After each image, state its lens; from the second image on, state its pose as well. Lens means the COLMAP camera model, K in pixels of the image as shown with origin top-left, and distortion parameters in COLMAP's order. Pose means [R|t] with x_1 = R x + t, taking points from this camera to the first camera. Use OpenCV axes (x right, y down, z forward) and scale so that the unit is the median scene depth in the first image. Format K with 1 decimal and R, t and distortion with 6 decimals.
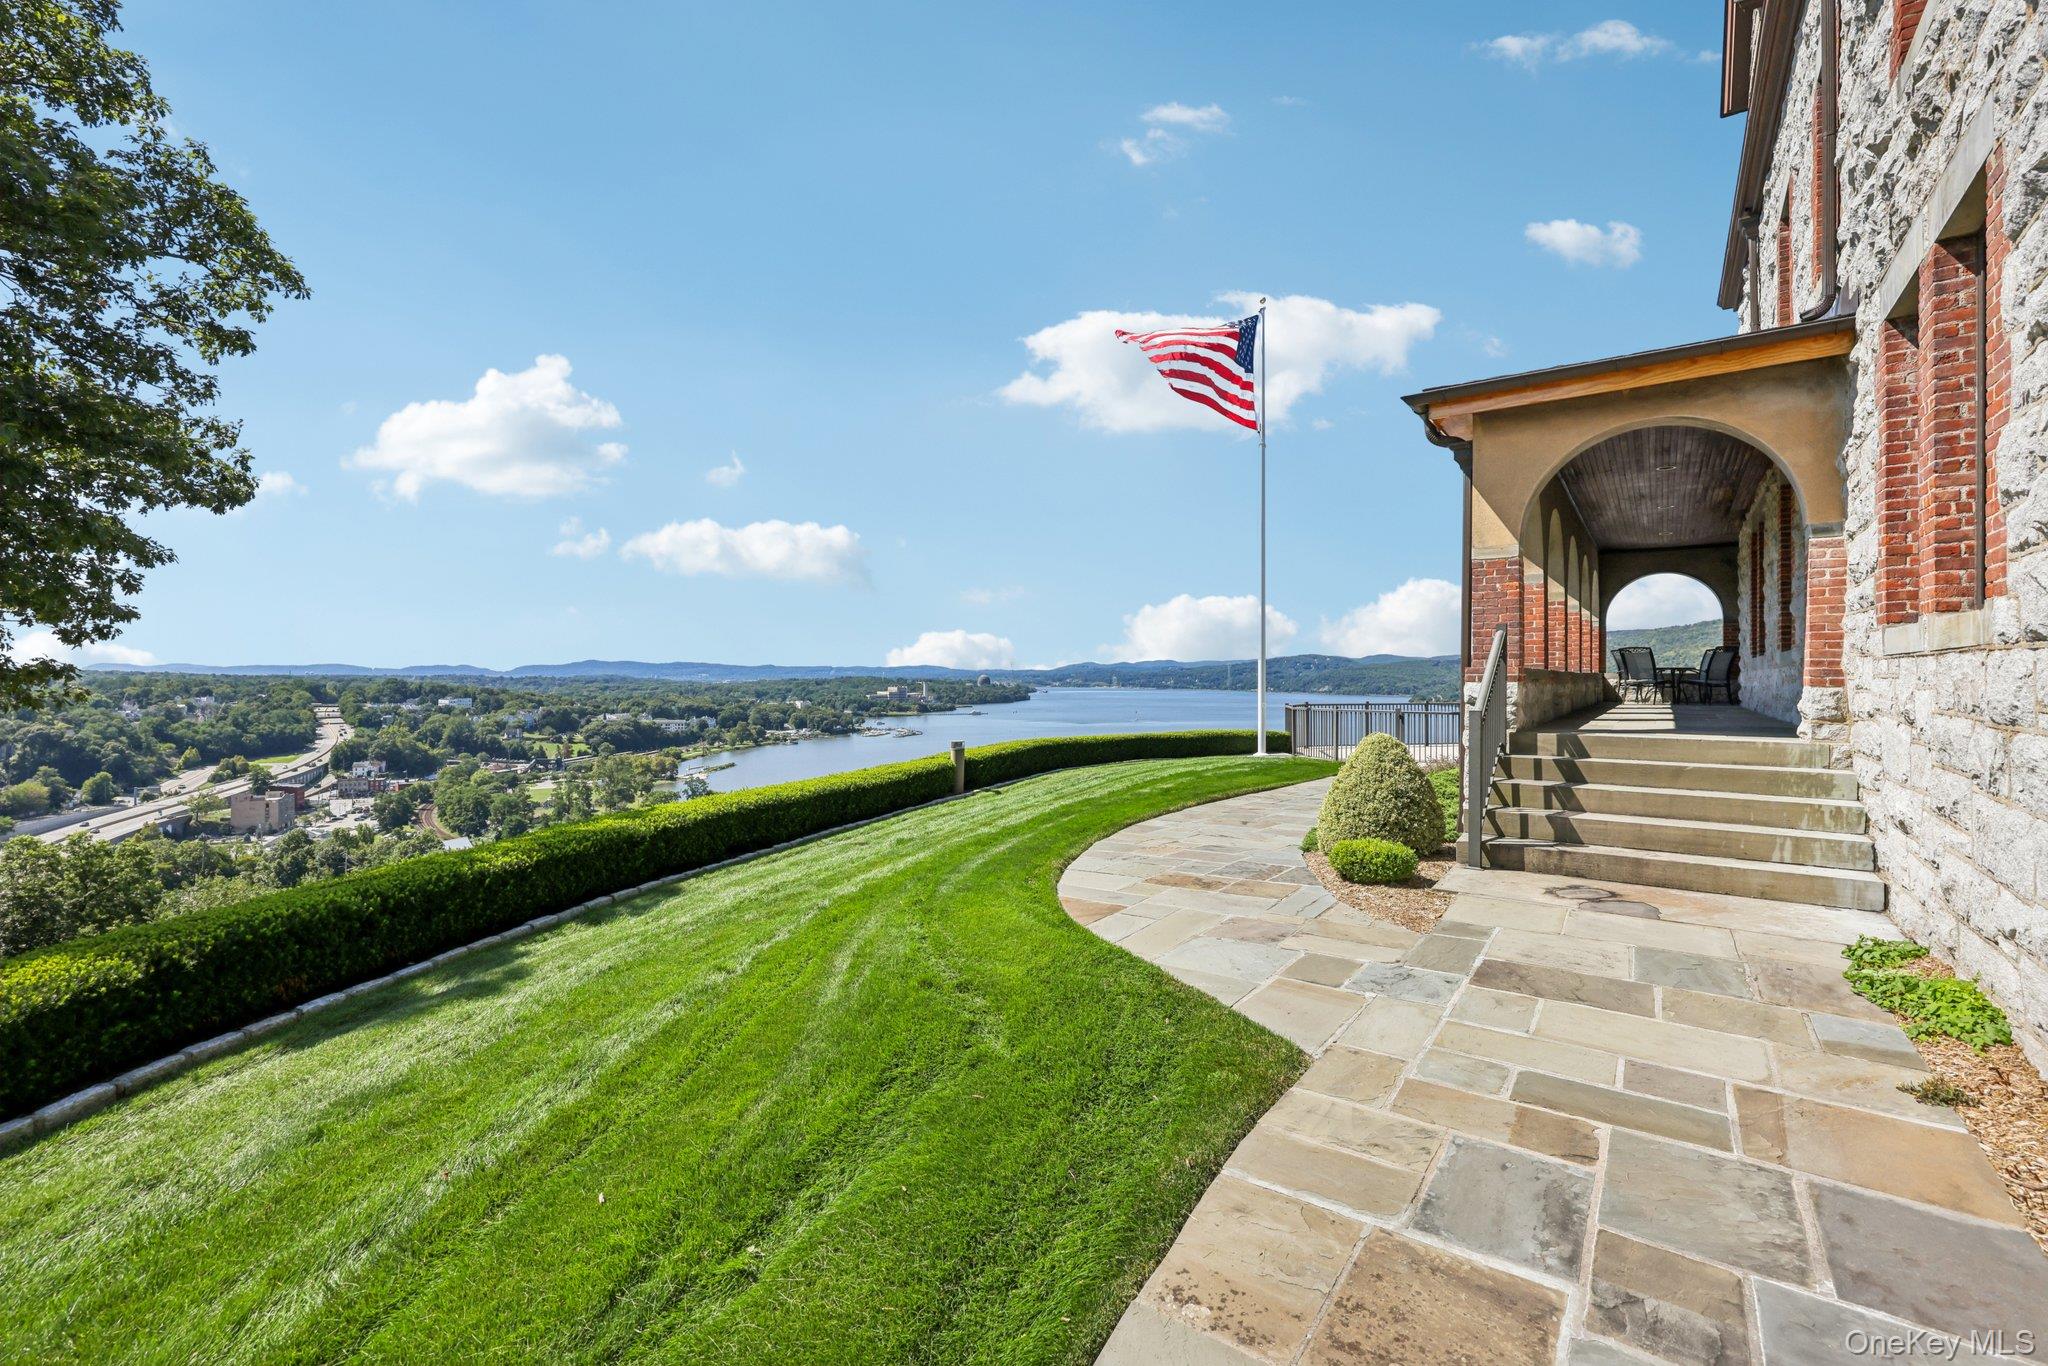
lens RADIAL K [[882.6, 0, 1026.1], [0, 882.6, 664.2], [0, 0, 1]] dist [0.001378, 0.000092]
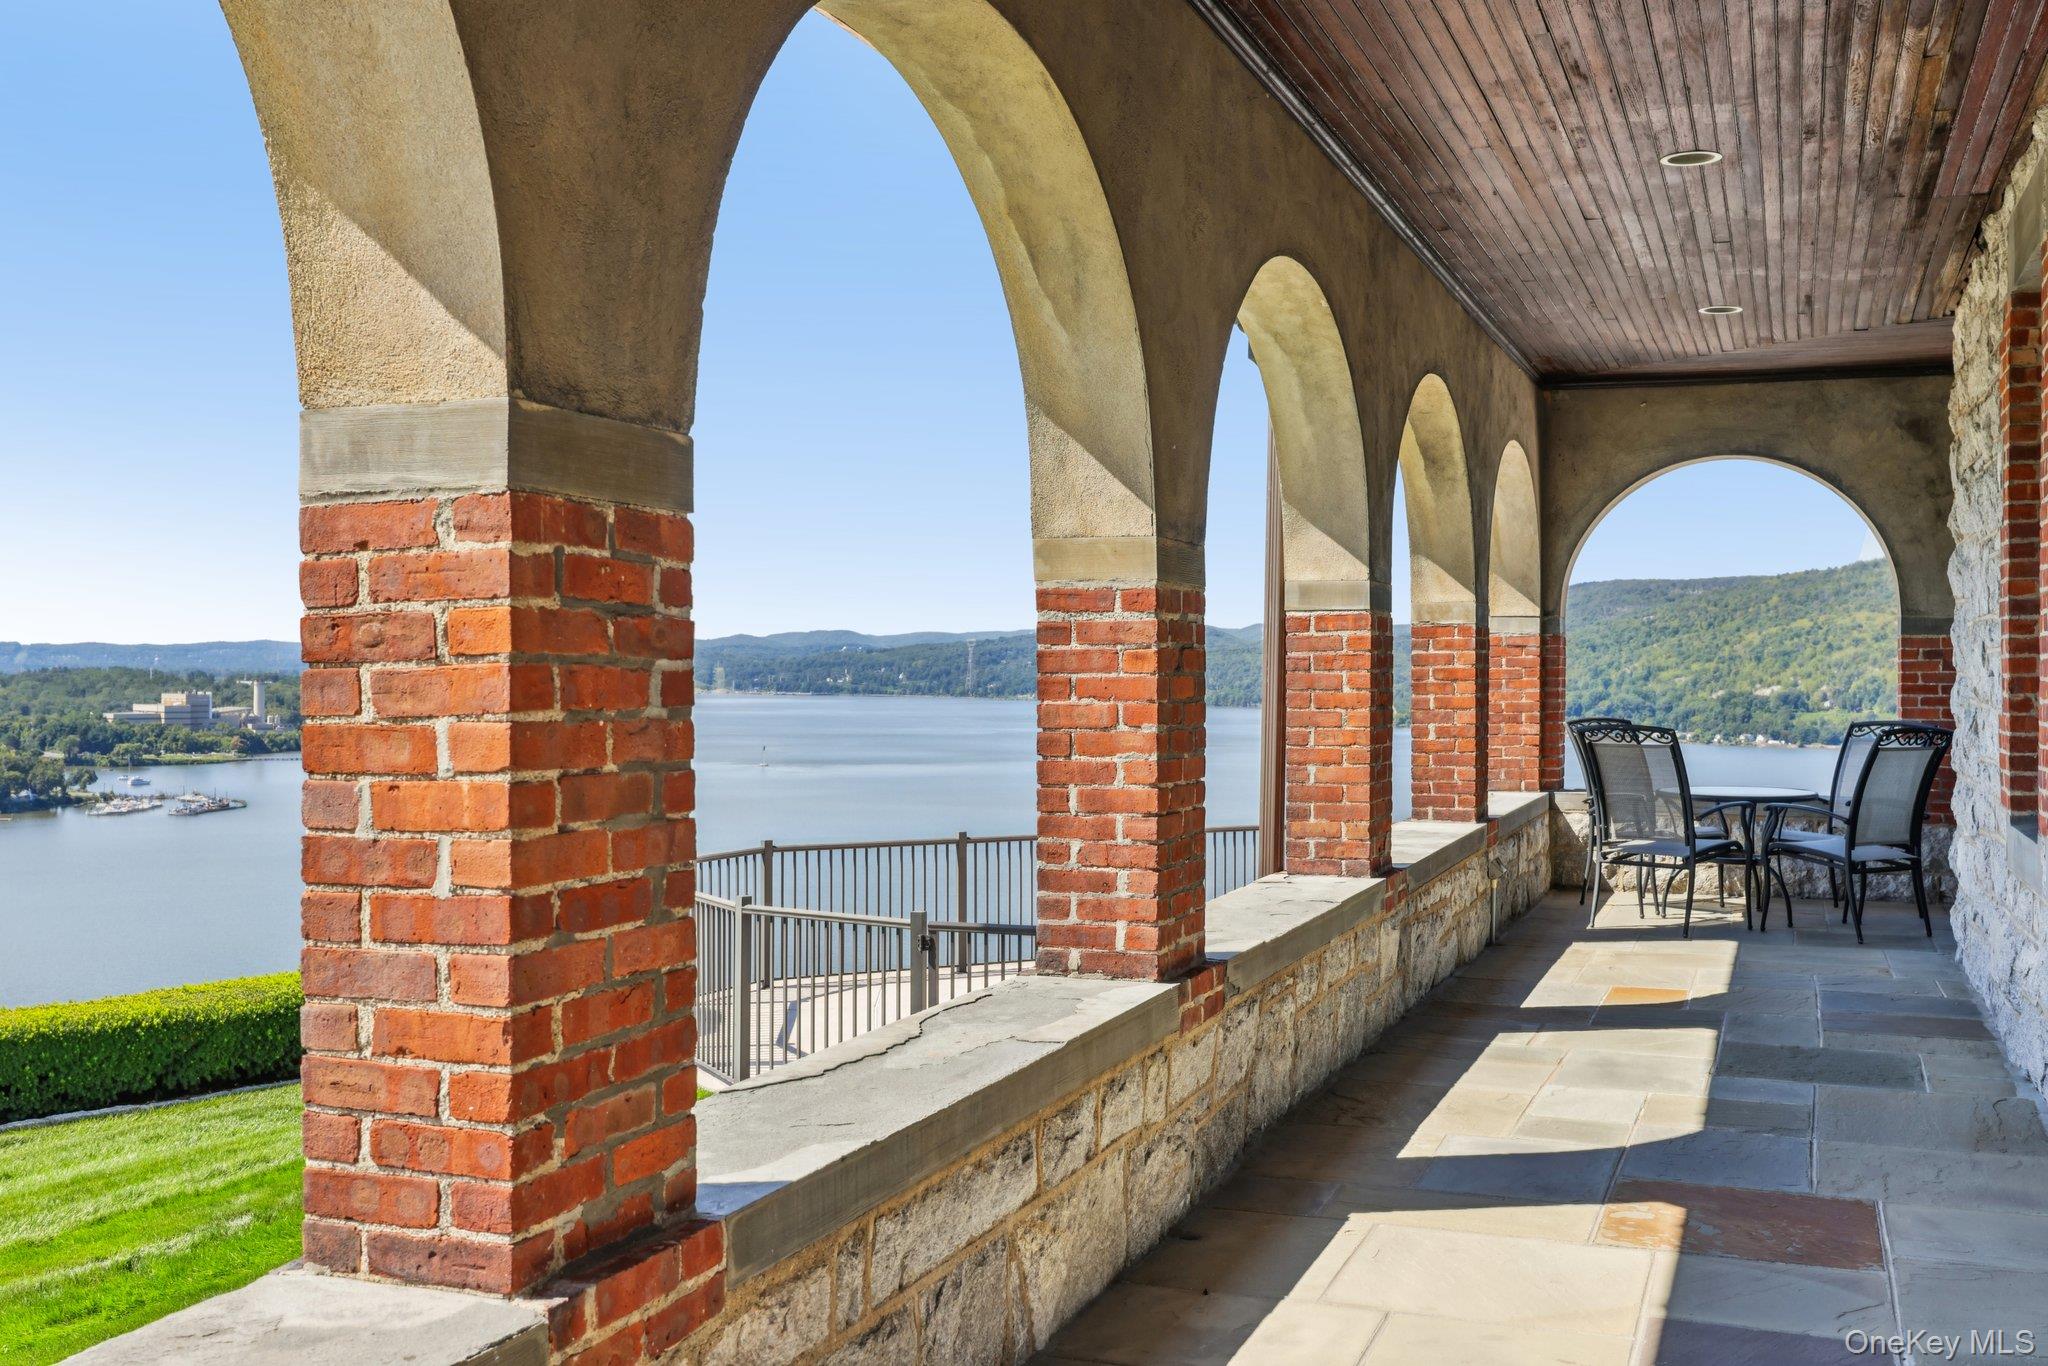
lens RADIAL K [[2033.6, 0, 1024.0], [0, 2033.6, 679.7], [0, 0, 1]] dist [0.015422, 0.000000]
pose [[0.964836, -0.004835, 0.262809, 0.354515], [0.000926, 0.999887, 0.014998, -0.044850], [-0.262852, -0.014227, 0.964731, 0.454104]]
